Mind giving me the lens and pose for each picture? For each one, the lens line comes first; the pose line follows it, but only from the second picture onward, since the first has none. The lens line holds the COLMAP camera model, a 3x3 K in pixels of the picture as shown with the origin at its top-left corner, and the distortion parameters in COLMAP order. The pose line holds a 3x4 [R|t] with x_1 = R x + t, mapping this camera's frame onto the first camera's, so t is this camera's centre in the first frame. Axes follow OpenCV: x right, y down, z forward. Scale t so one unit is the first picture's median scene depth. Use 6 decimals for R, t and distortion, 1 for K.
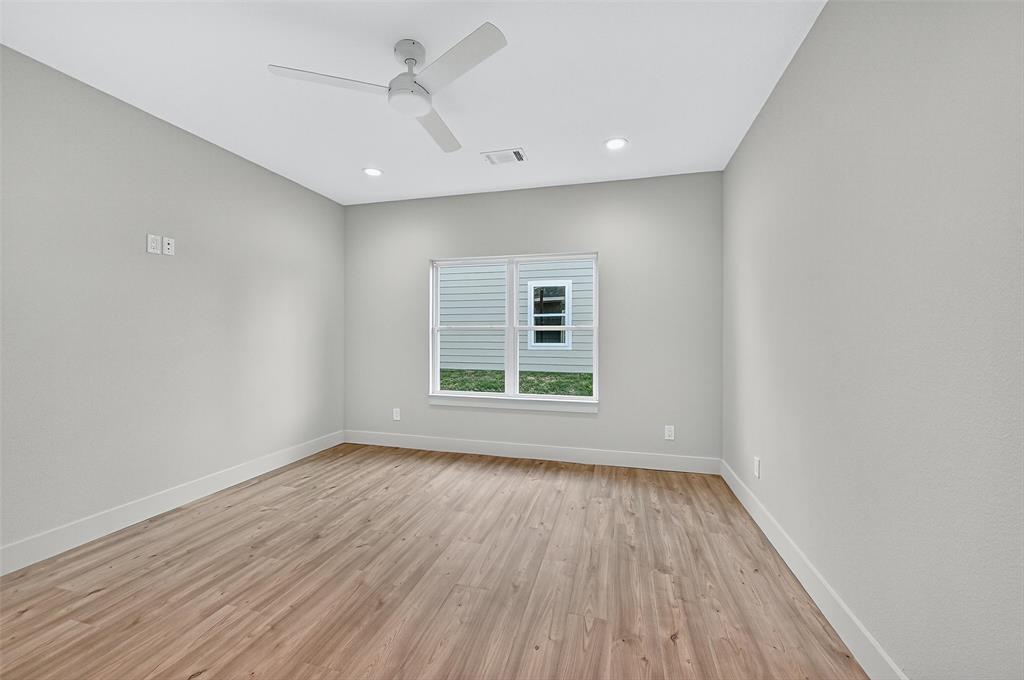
lens RADIAL K [[426.1, 0, 512.7], [0, 426.1, 336.7], [0, 0, 1]] dist [-0.000923, -0.000115]
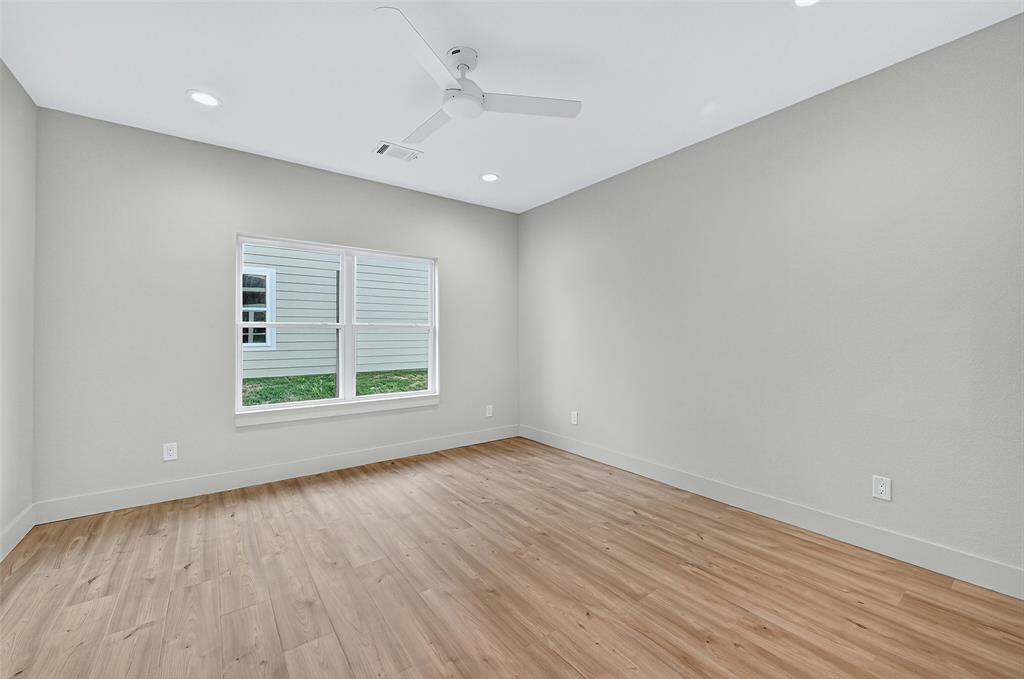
lens RADIAL K [[380.8, 0, 594.7], [0, 380.8, 326.8], [0, 0, 1]] dist [-0.000328, -0.000188]
pose [[0.574274, 0.011346, 0.818584, -0.442876], [0.004924, 0.999838, -0.017313, -0.000946], [-0.818648, 0.013973, 0.574125, 0.120498]]
